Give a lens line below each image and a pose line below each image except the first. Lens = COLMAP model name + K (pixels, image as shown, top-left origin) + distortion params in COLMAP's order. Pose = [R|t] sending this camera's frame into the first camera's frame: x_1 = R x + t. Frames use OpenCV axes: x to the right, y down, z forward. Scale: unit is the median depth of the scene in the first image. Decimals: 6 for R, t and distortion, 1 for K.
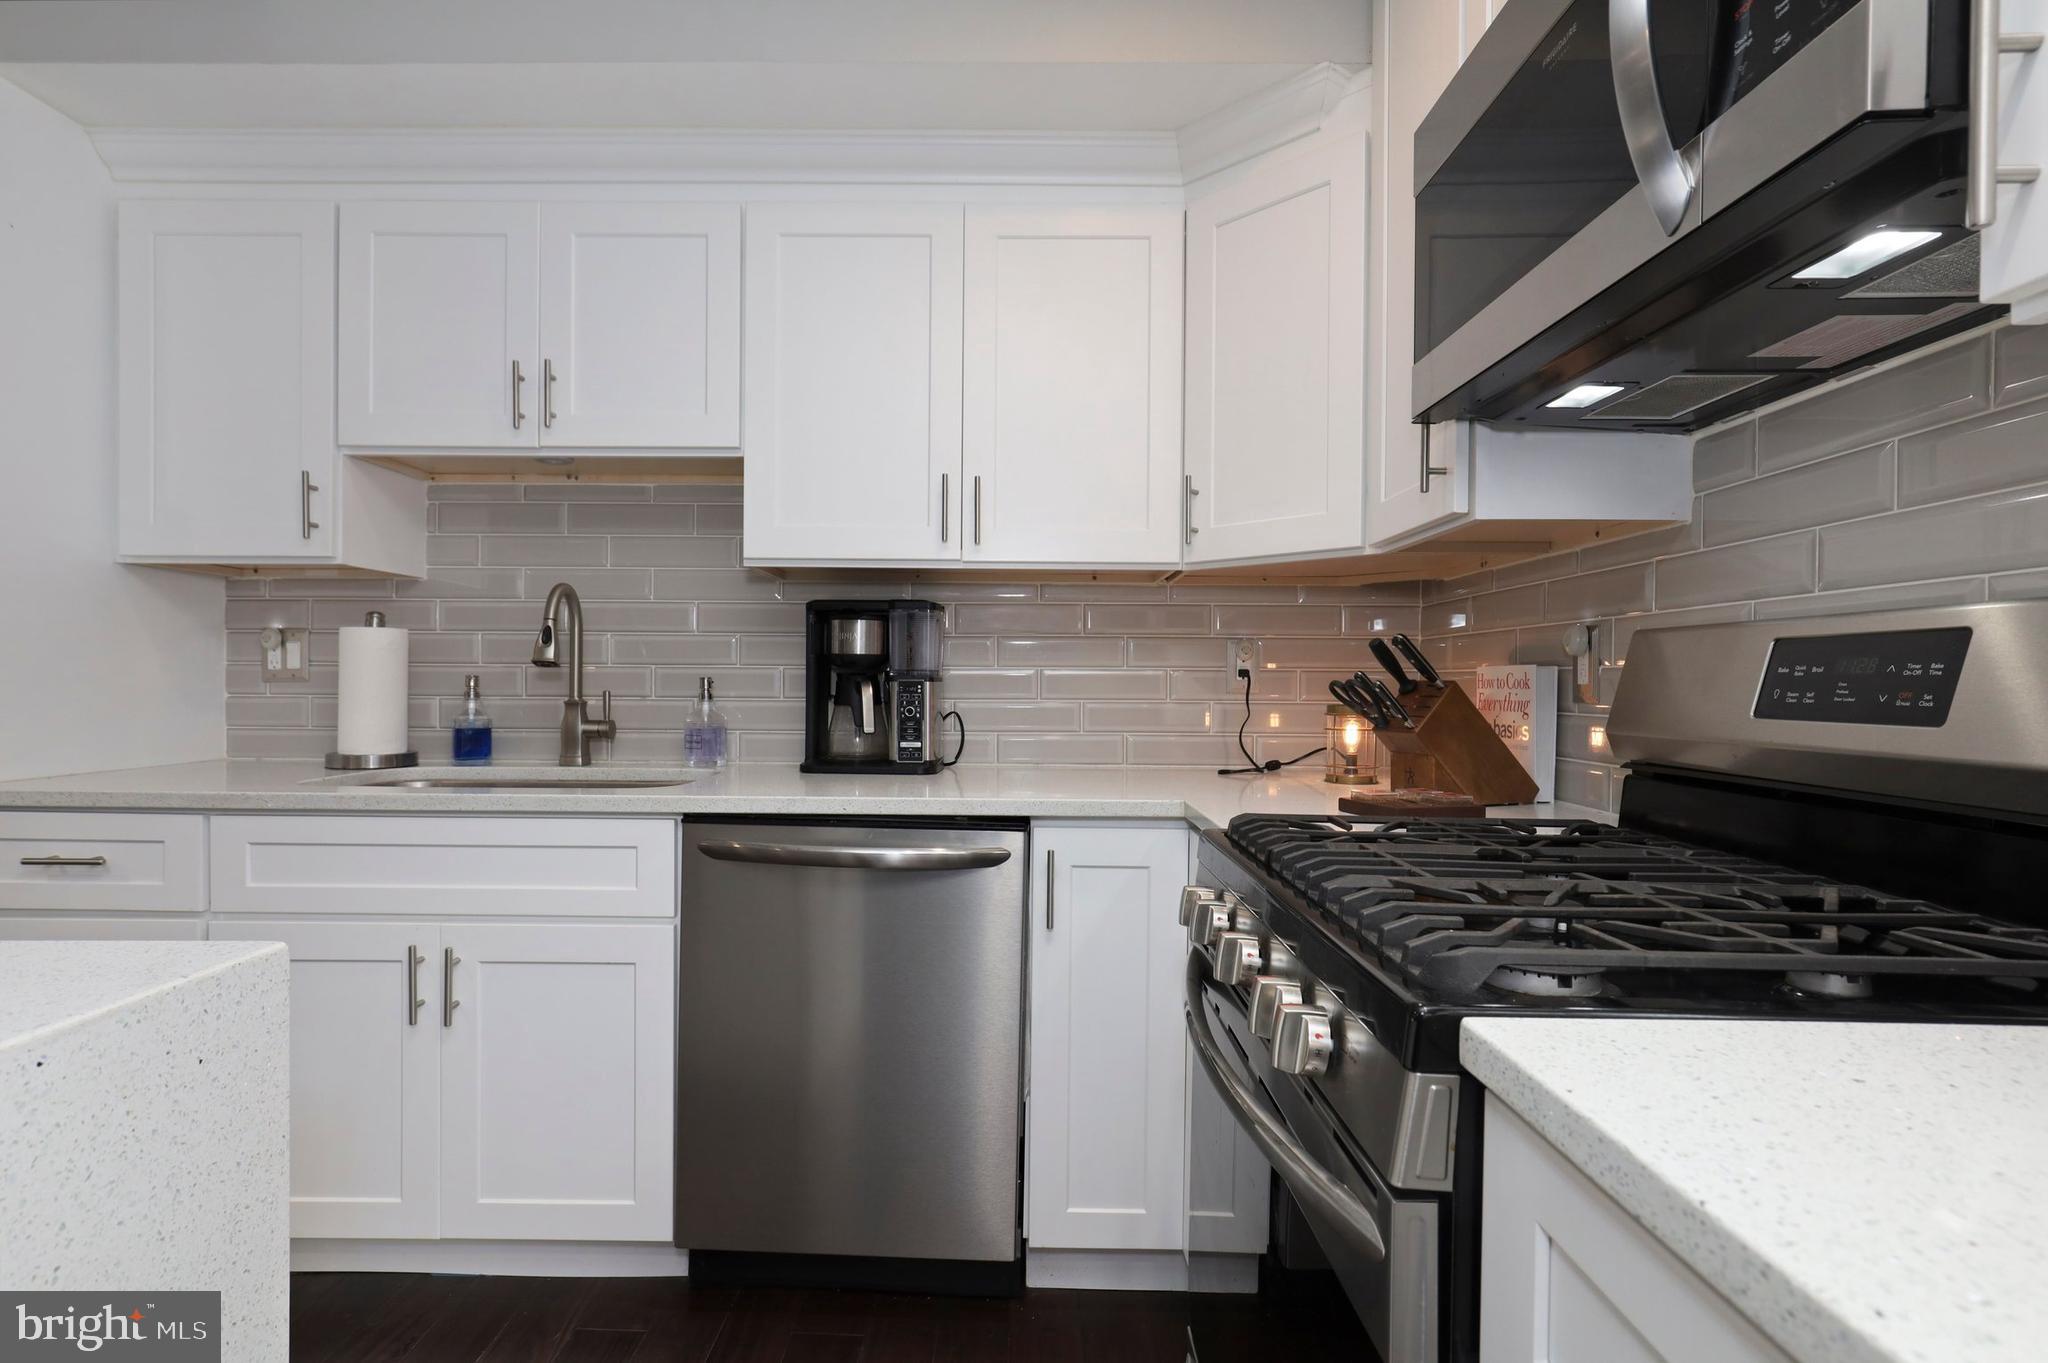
lens RADIAL K [[1002.9, 0, 1005.0], [0, 1002.9, 685.6], [0, 0, 1]] dist [0.001381, 0.002327]
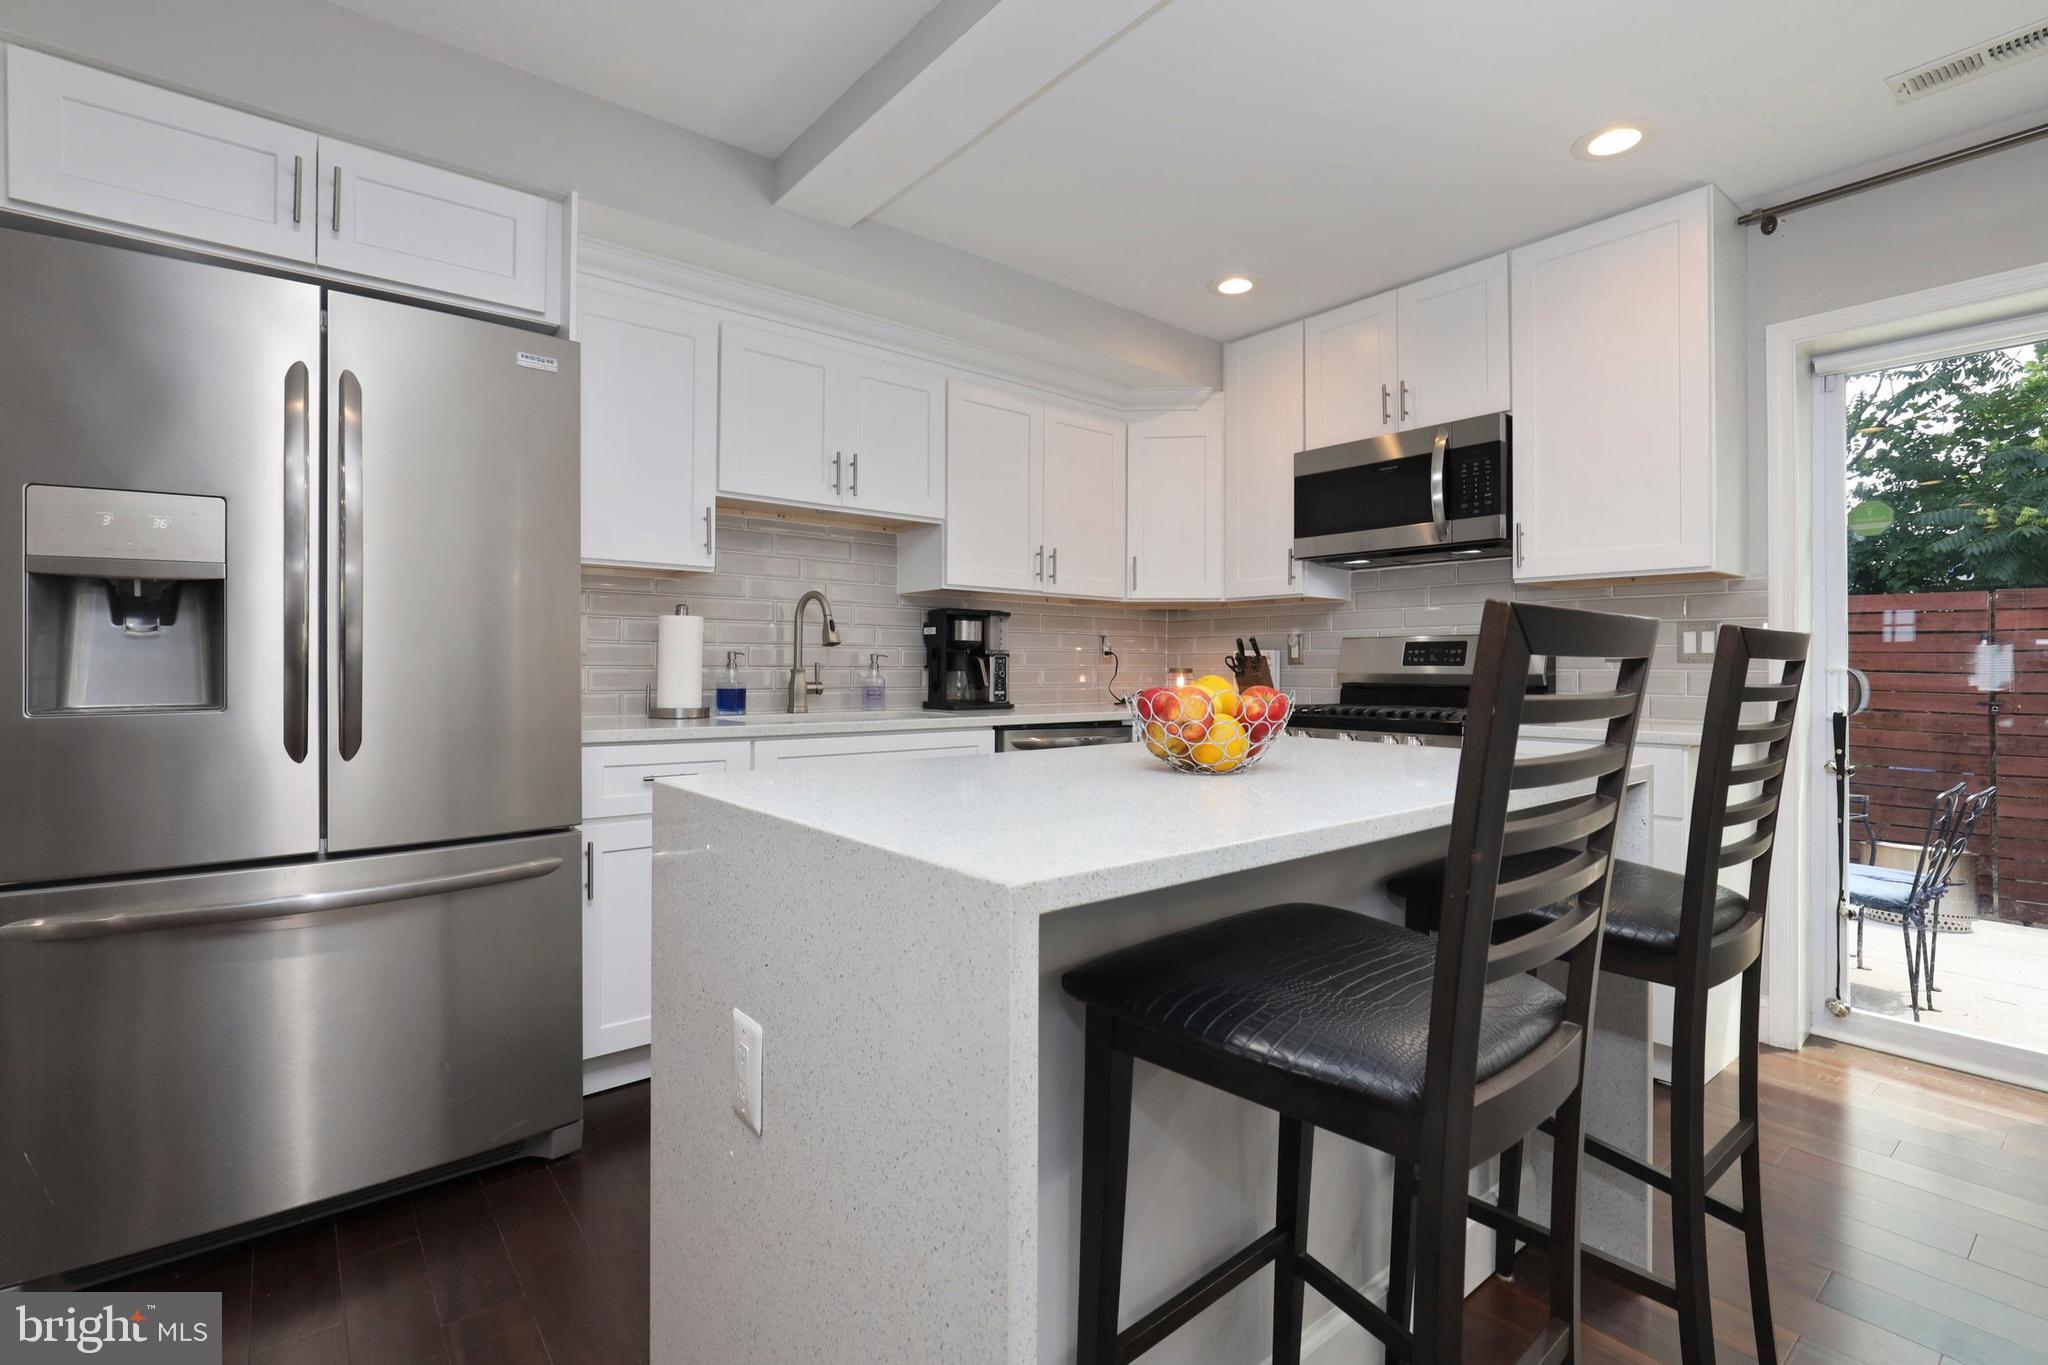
lens RADIAL K [[925.9, 0, 1014.4], [0, 925.9, 661.9], [0, 0, 1]] dist [-0.017903, 0.007876]
pose [[0.766511, 0.000249, 0.642232, -1.391302], [0.005095, 0.999966, -0.006469, 0.019492], [-0.642211, 0.008231, 0.766483, -0.332050]]
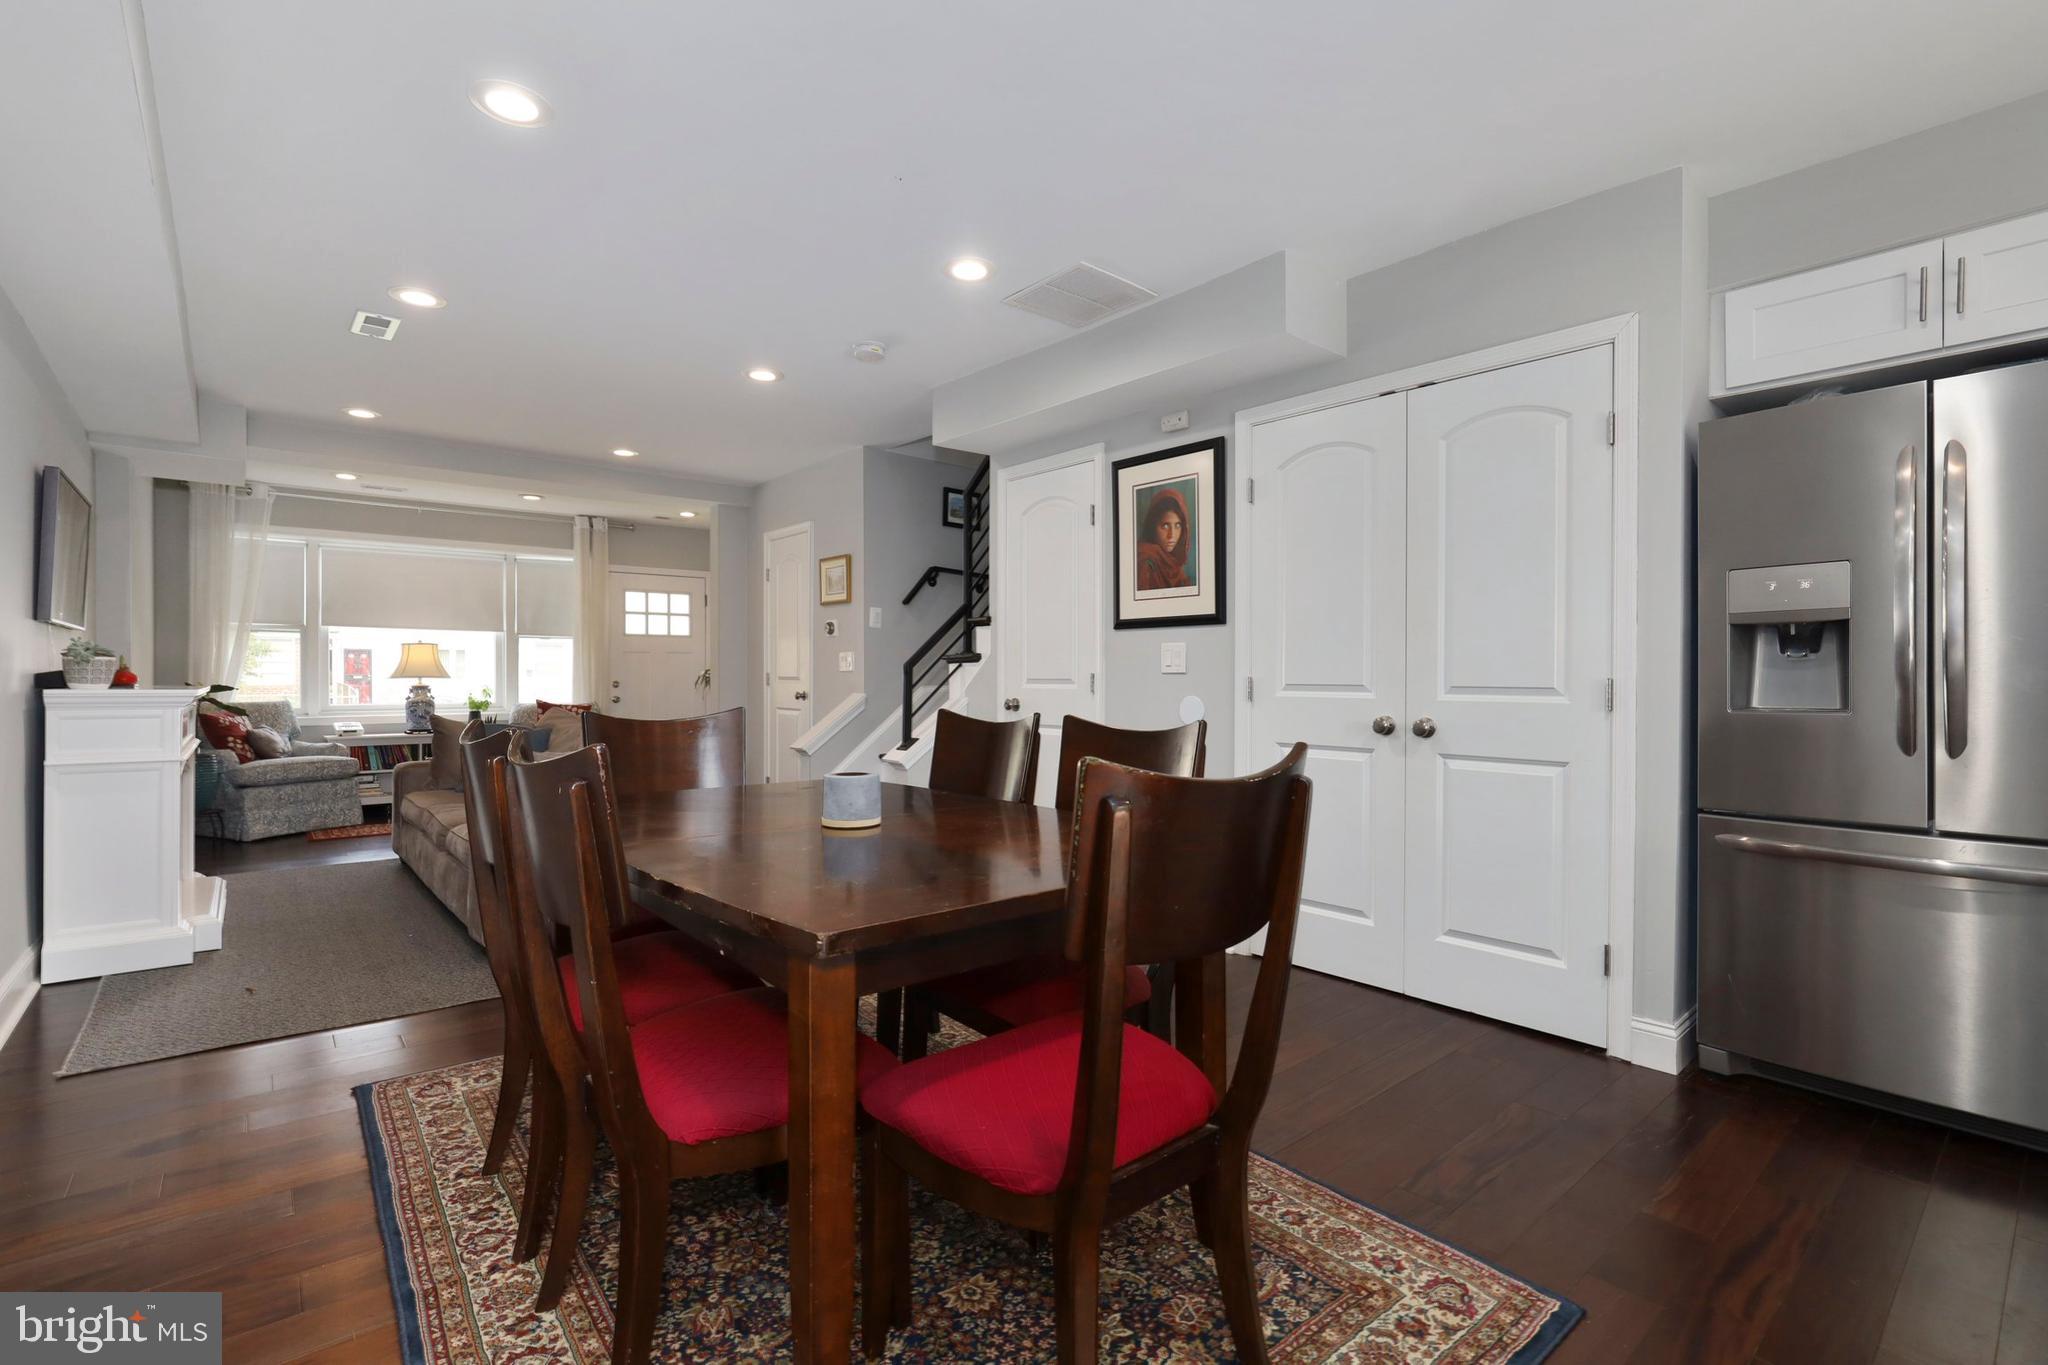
lens RADIAL K [[925.9, 0, 1025.9], [0, 925.9, 685.9], [0, 0, 1]] dist [-0.017903, 0.007876]
pose [[0.675396, 0.002761, -0.737450, -1.241405], [0.000704, 0.999990, 0.004389, 0.013640], [0.737455, -0.003484, 0.675387, -0.825055]]
